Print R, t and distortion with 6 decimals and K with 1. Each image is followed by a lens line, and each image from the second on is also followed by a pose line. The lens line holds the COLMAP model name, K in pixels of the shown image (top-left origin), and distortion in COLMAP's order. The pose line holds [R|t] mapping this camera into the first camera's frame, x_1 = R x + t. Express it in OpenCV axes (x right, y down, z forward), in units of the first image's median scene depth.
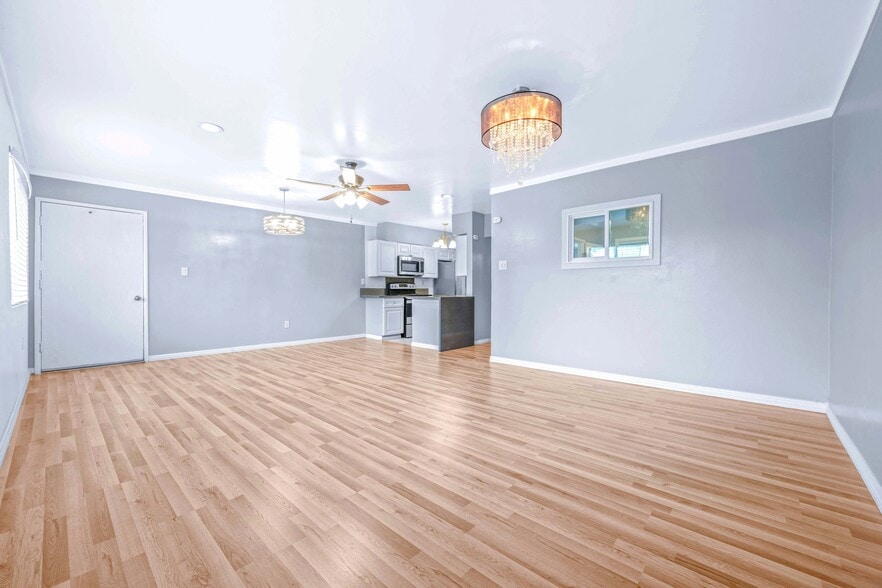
lens RADIAL K [[351.4, 0, 441.3], [0, 351.4, 291.4], [0, 0, 1]] dist [0.002066, 0.000180]
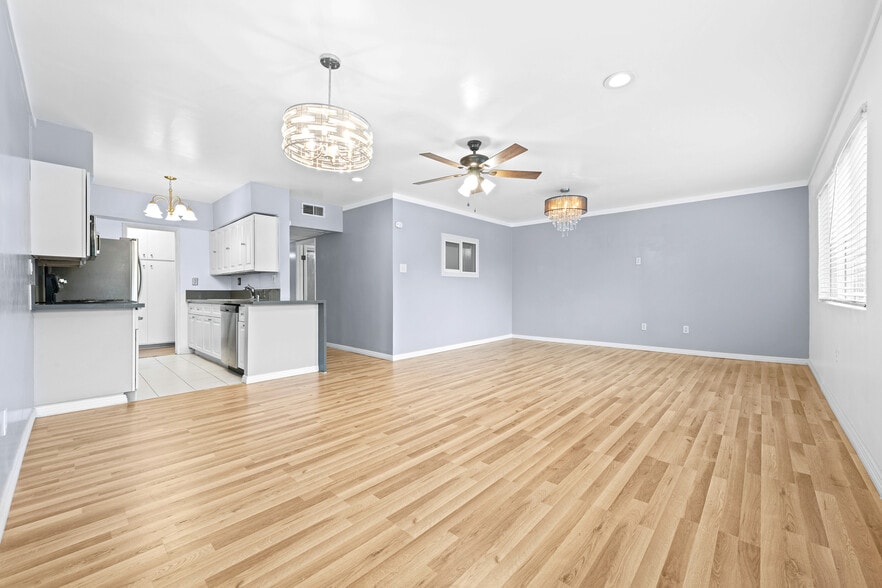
lens RADIAL K [[346.6, 0, 444.4], [0, 346.6, 296.0], [0, 0, 1]] dist [0.000276, 0.000005]
pose [[0.006269, -0.010266, 0.999928, -0.579992], [0.004327, 0.999938, 0.010239, 0.000425], [-0.999971, 0.004263, 0.006313, 0.566357]]
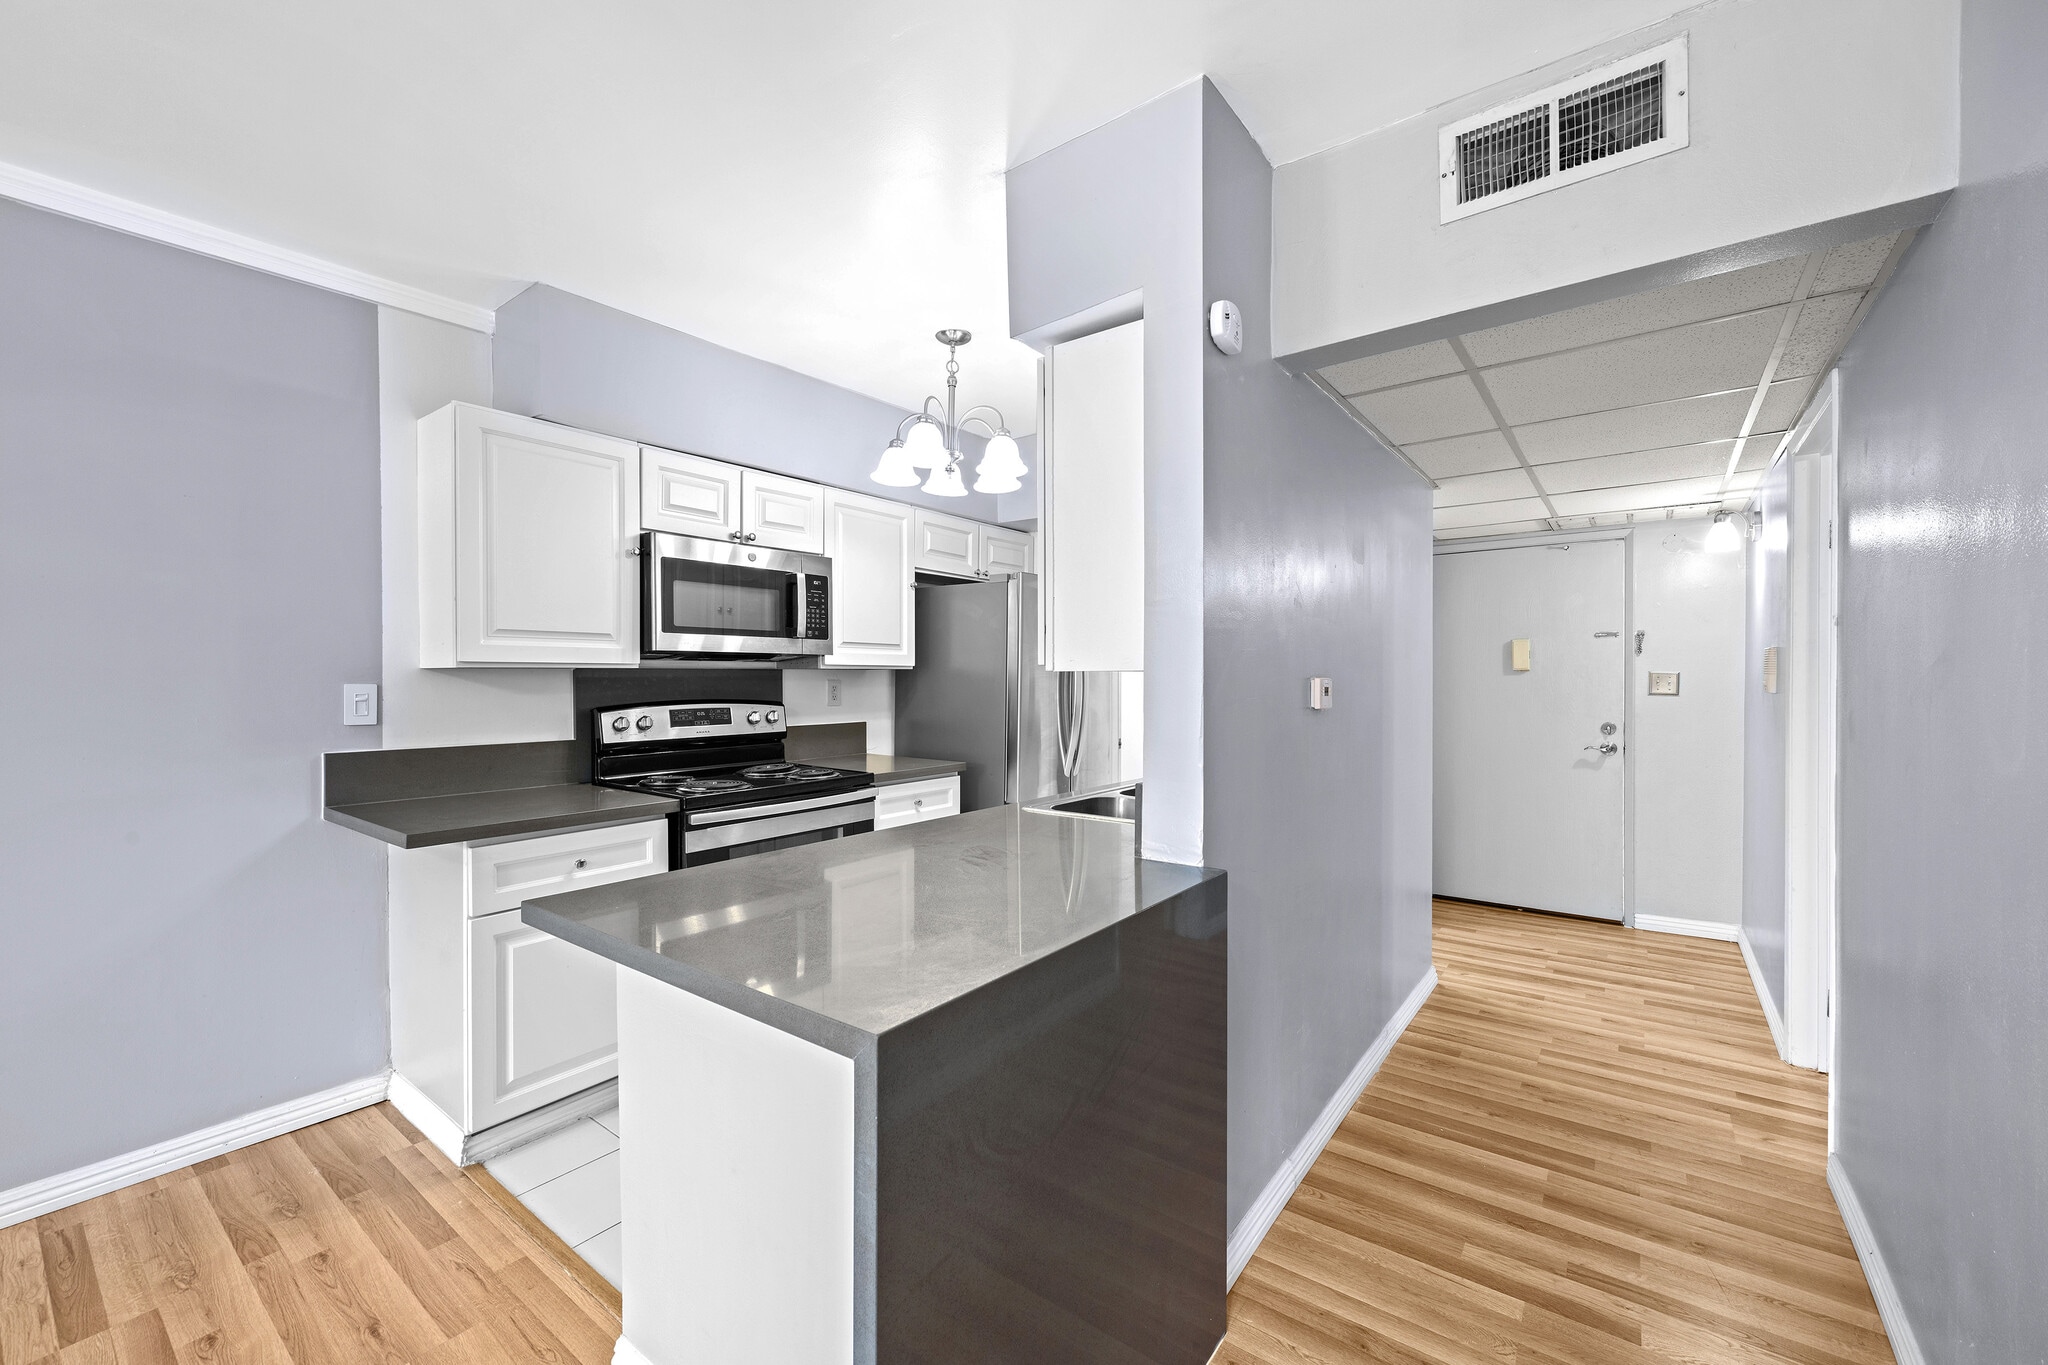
lens RADIAL K [[816.0, 0, 1024.6], [0, 816.0, 676.4], [0, 0, 1]] dist [0.002066, 0.000180]
pose [[0.995860, -0.001807, 0.090883, 0.010272], [0.002086, 0.999993, -0.002971, -0.037708], [-0.090877, 0.003149, 0.995857, 0.653925]]
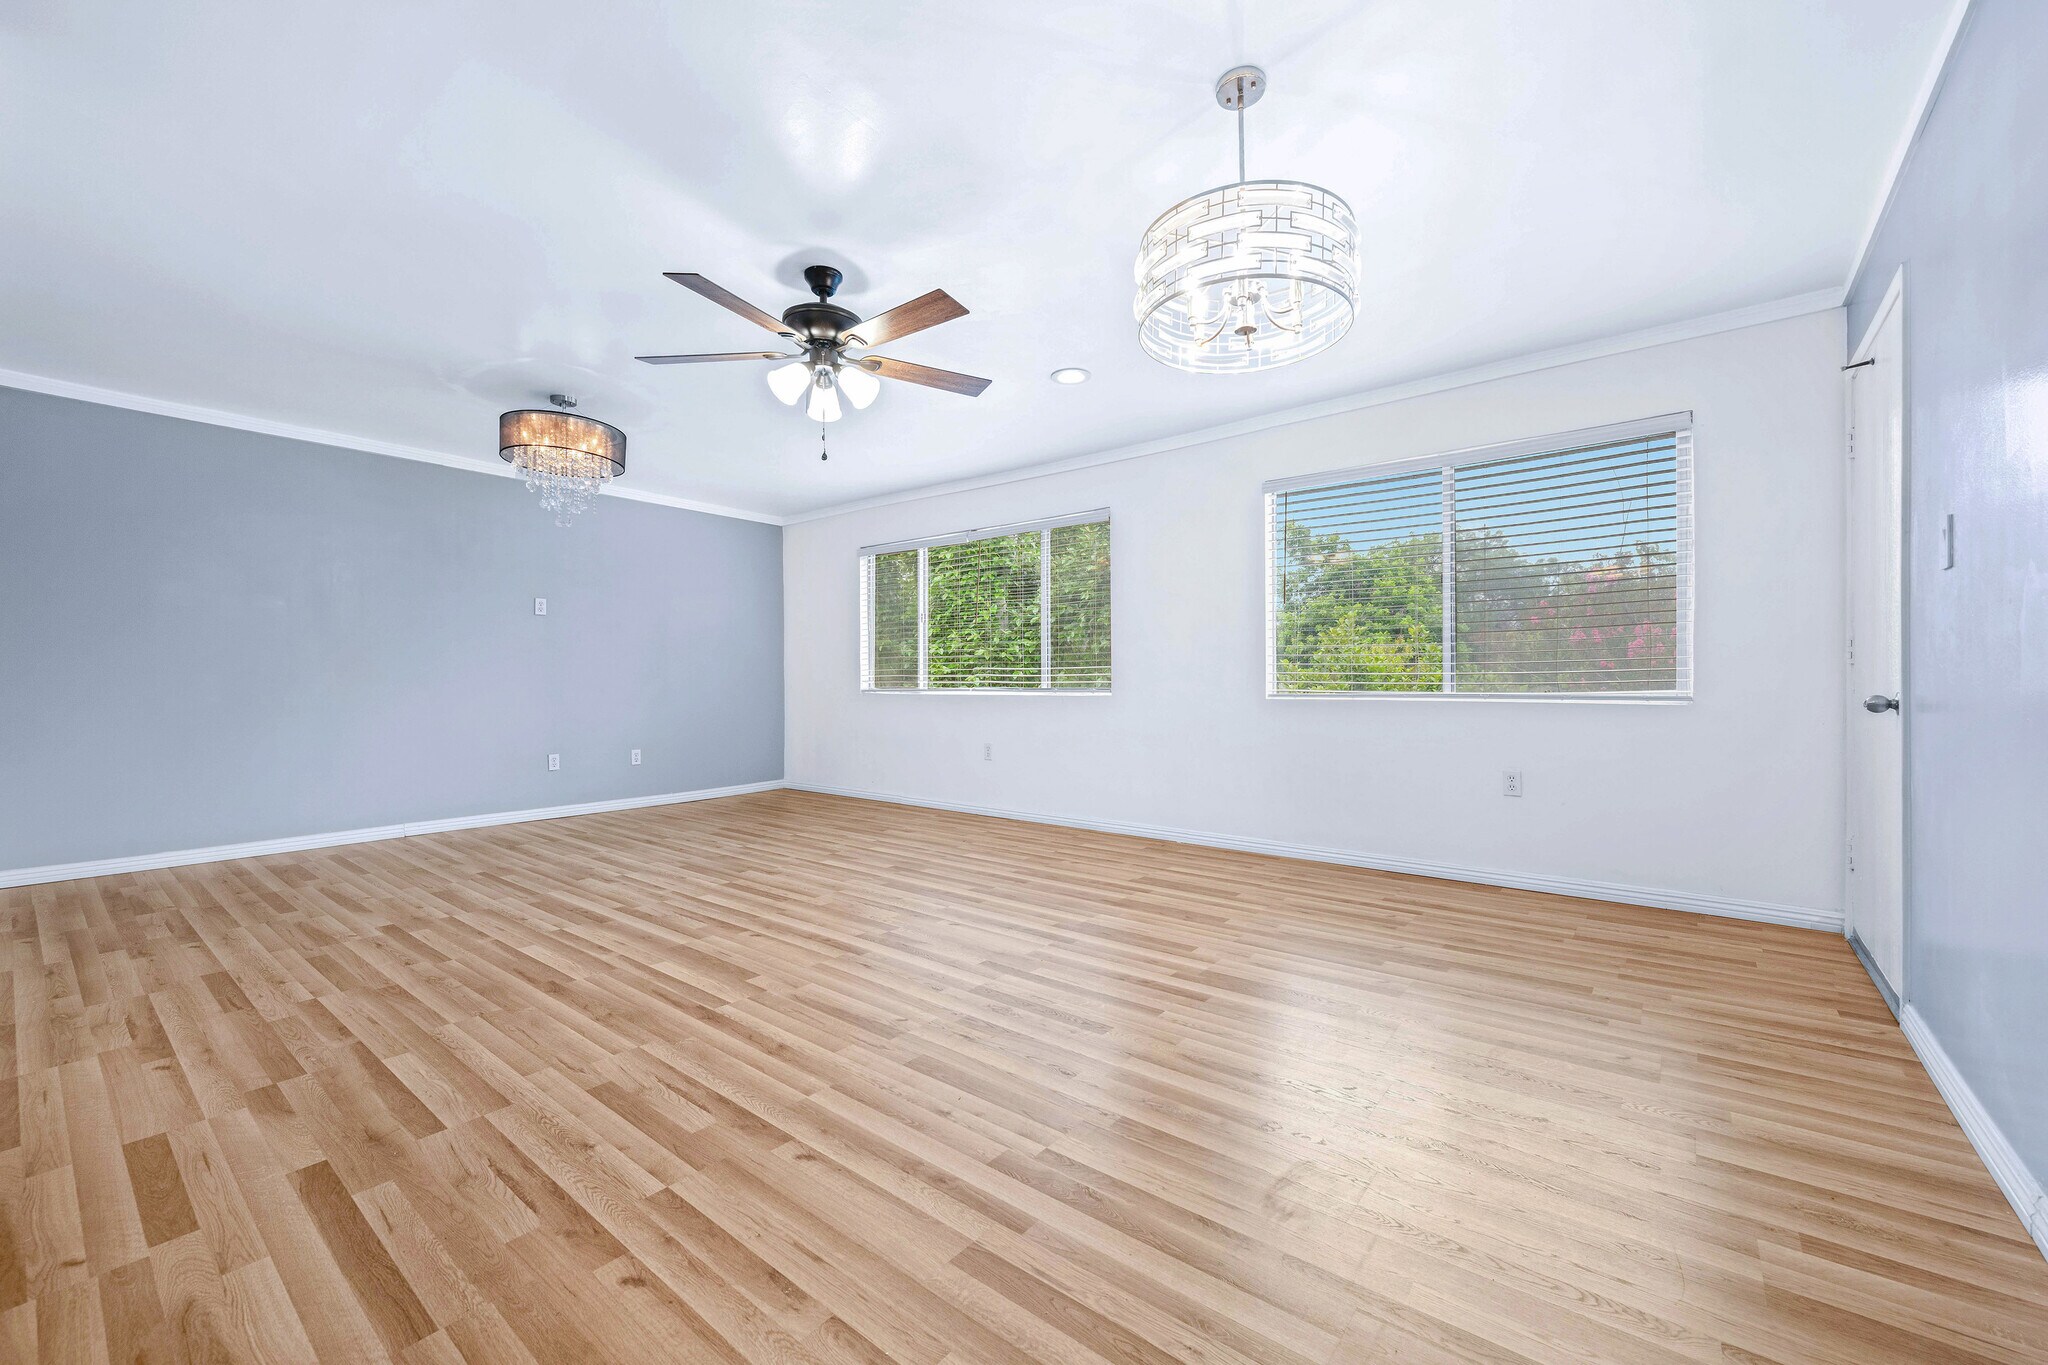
lens RADIAL K [[814.1, 0, 1024.7], [0, 814.1, 689.9], [0, 0, 1]] dist [0.001717, 0.000229]
pose [[-0.998260, 0.004205, -0.058820, -0.207740], [0.003669, 0.999951, 0.009220, 0.003974], [0.058856, 0.008988, -0.998226, 0.922756]]
